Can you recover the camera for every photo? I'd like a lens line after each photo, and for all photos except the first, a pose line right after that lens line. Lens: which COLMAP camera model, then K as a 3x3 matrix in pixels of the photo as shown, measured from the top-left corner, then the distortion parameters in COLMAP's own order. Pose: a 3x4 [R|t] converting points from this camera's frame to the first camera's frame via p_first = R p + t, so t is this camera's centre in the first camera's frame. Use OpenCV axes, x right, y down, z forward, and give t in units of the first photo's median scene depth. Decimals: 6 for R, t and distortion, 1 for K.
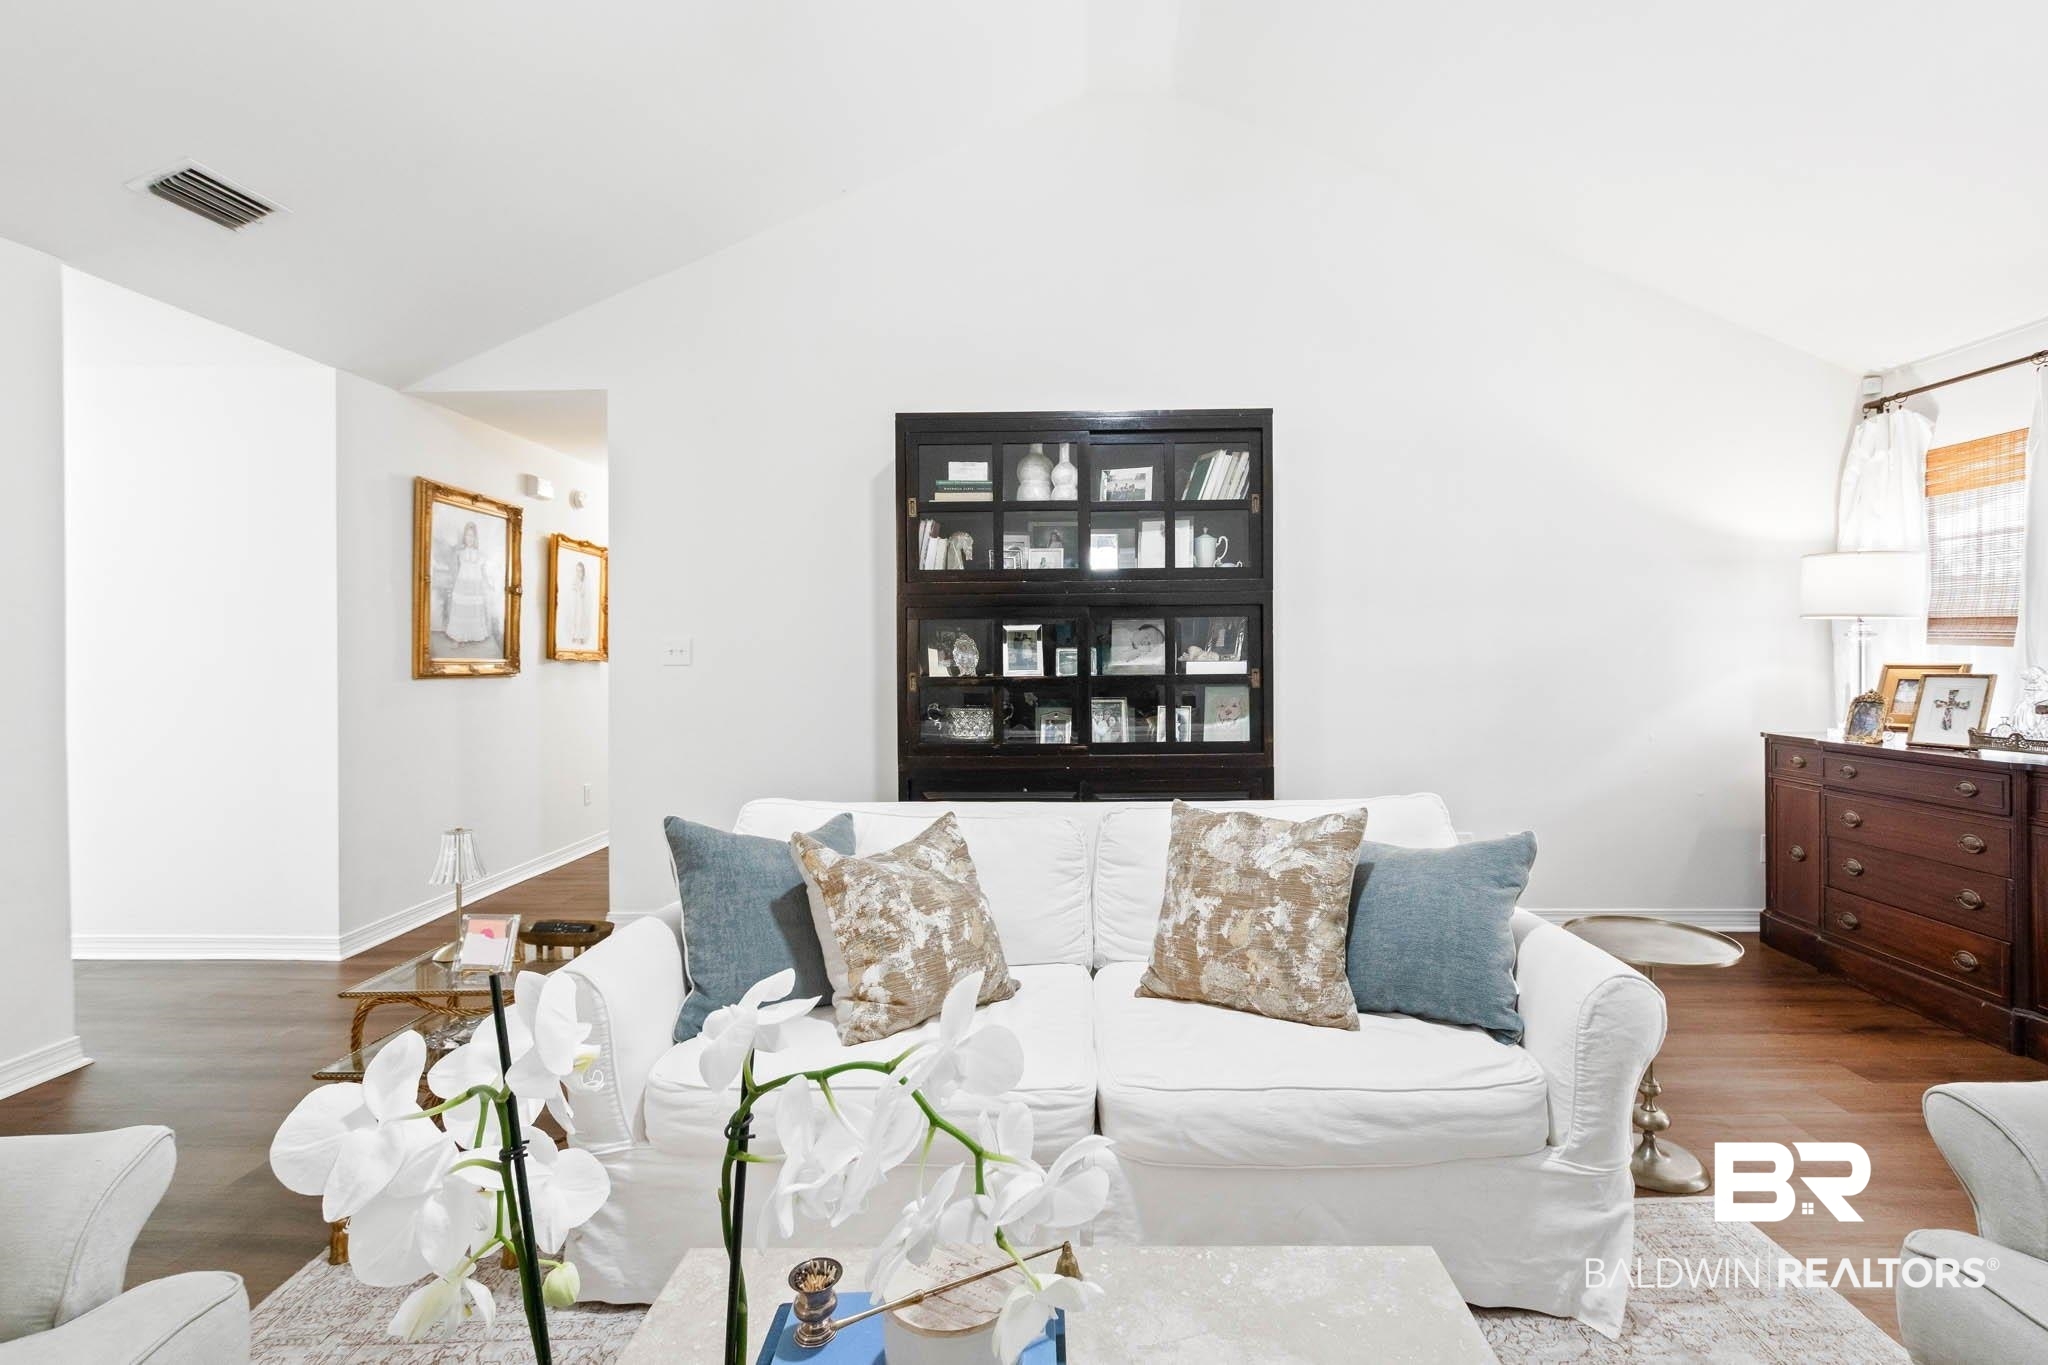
lens RADIAL K [[952.3, 0, 1050.4], [0, 952.3, 657.8], [0, 0, 1]] dist [0.003000, 0.000338]
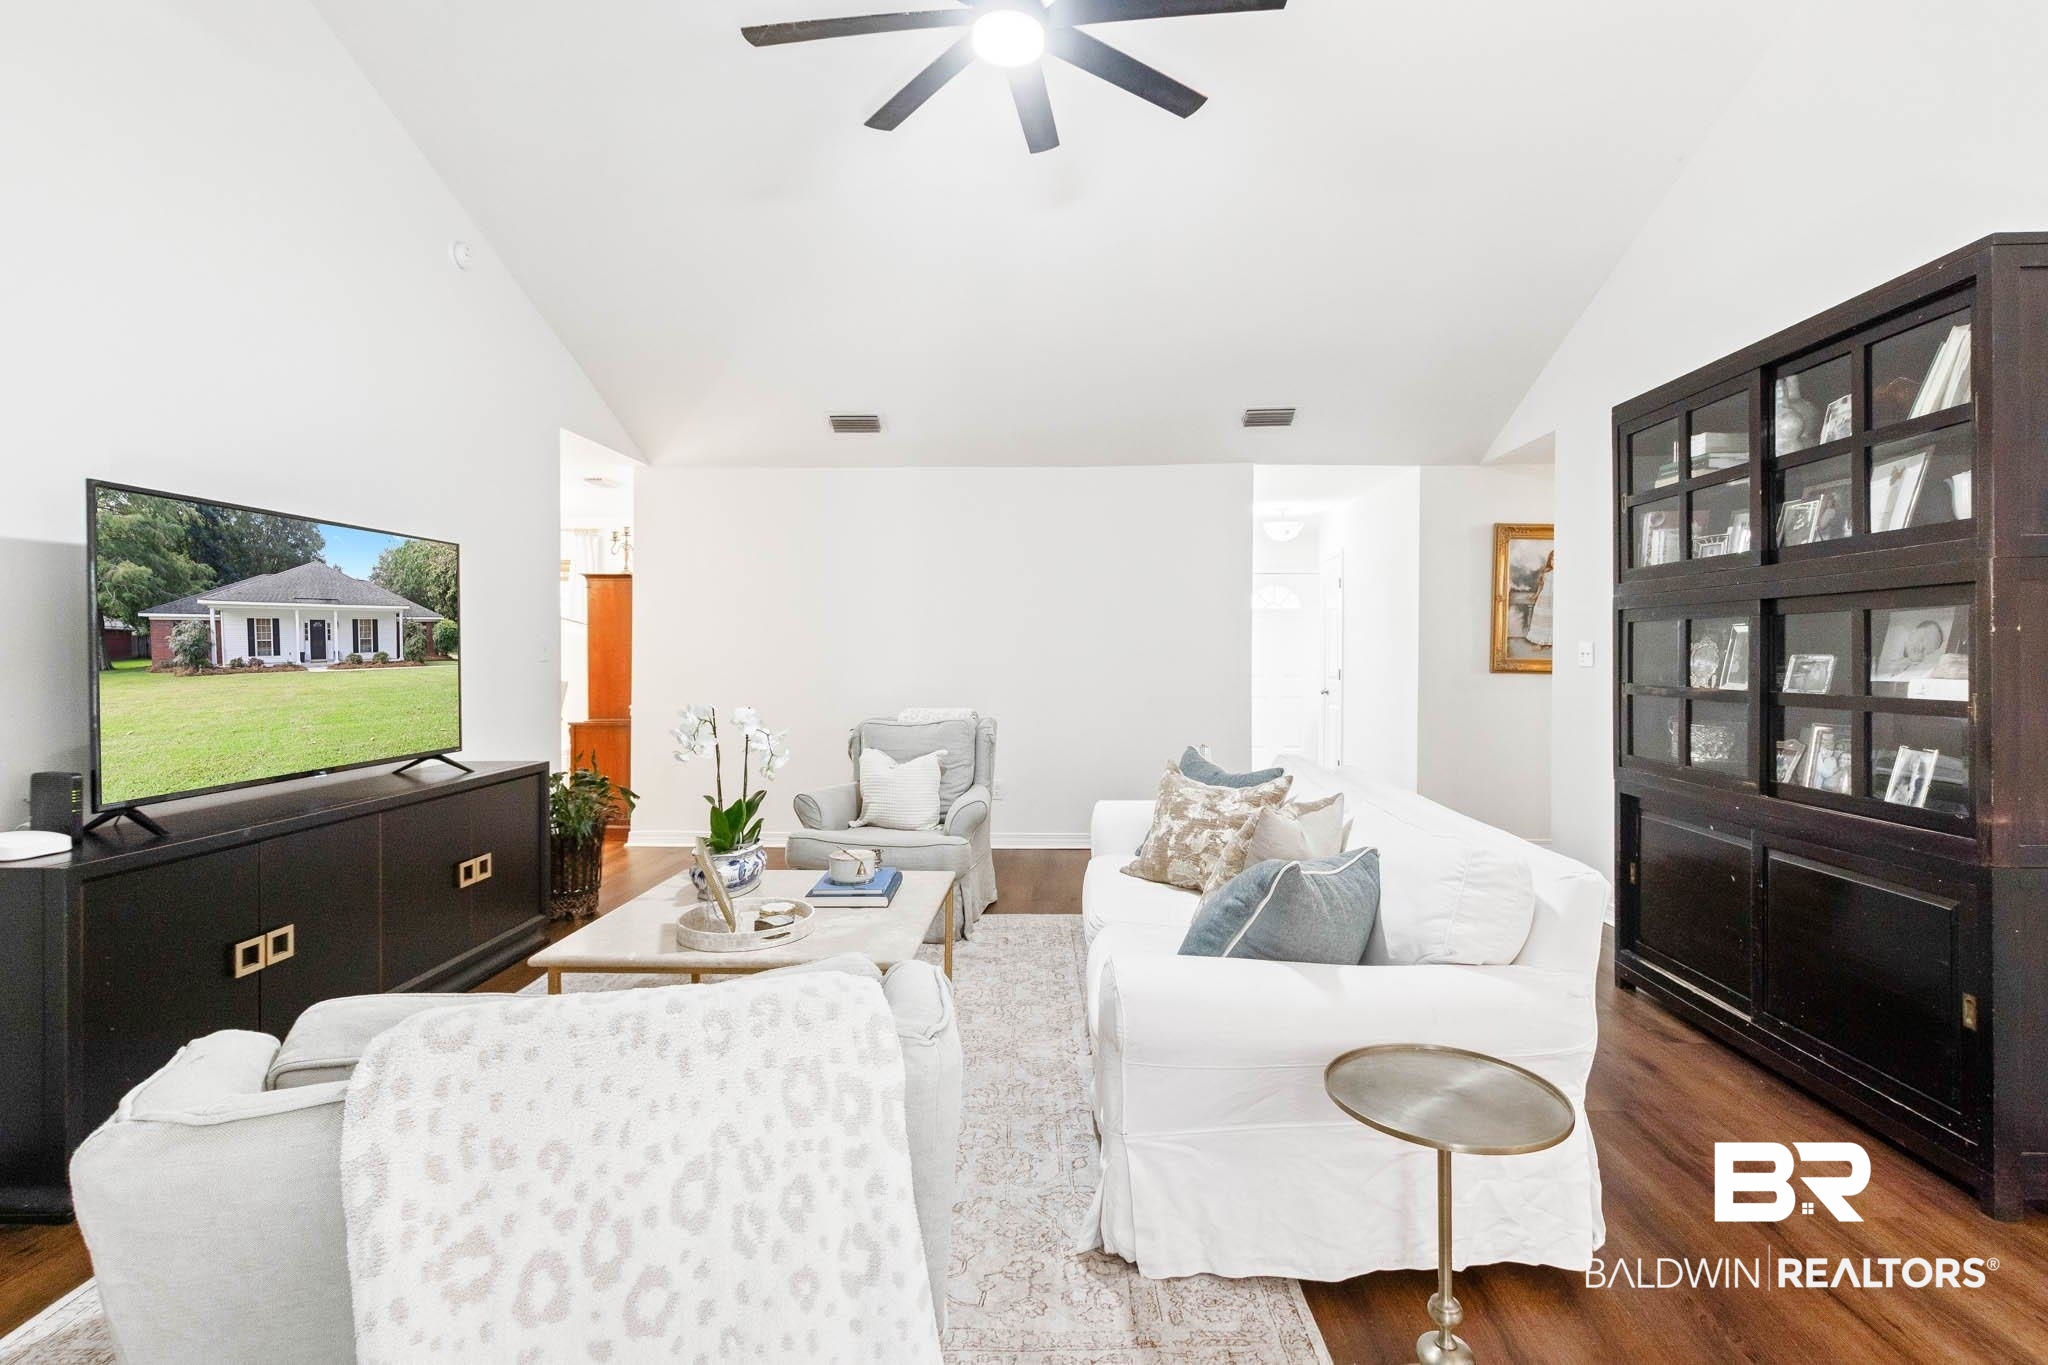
lens RADIAL K [[952.3, 0, 1050.4], [0, 952.3, 657.8], [0, 0, 1]] dist [0.003000, 0.000338]
pose [[-0.013756, 0.013213, -0.999818, 0.794388], [-0.013311, 0.999822, 0.013396, -0.010382], [0.999817, 0.013493, -0.013578, 0.440461]]
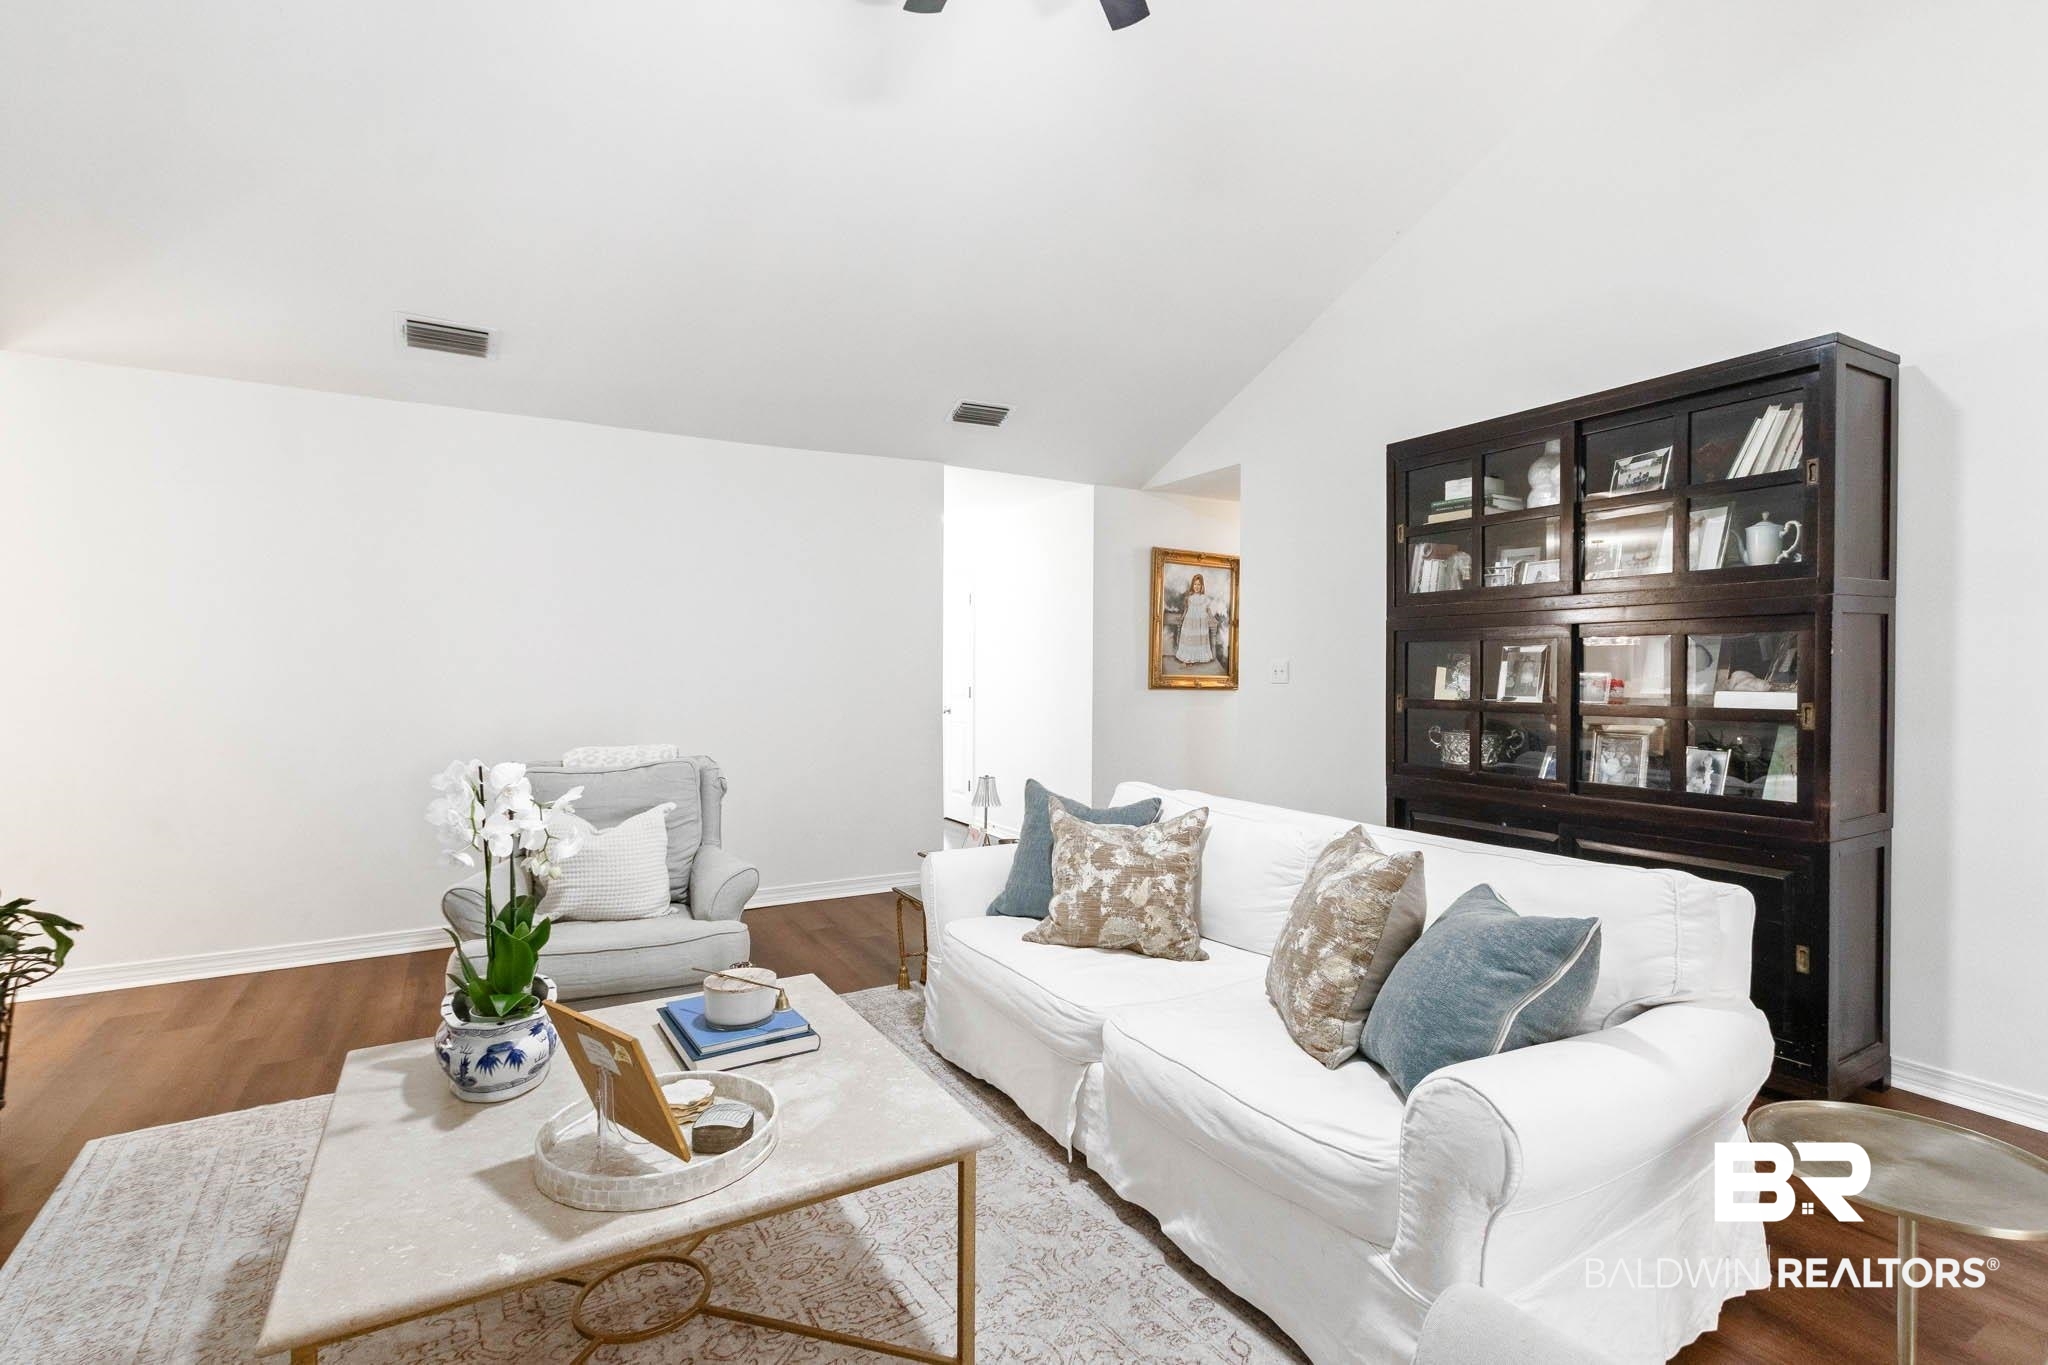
lens RADIAL K [[946.2, 0, 1031.6], [0, 946.2, 688.3], [0, 0, 1]] dist [0.004278, -0.000154]
pose [[0.516492, 0.024952, -0.855929, 0.519640], [-0.015406, 0.999684, 0.019847, -0.004923], [0.856154, 0.002935, 0.516713, 0.129148]]
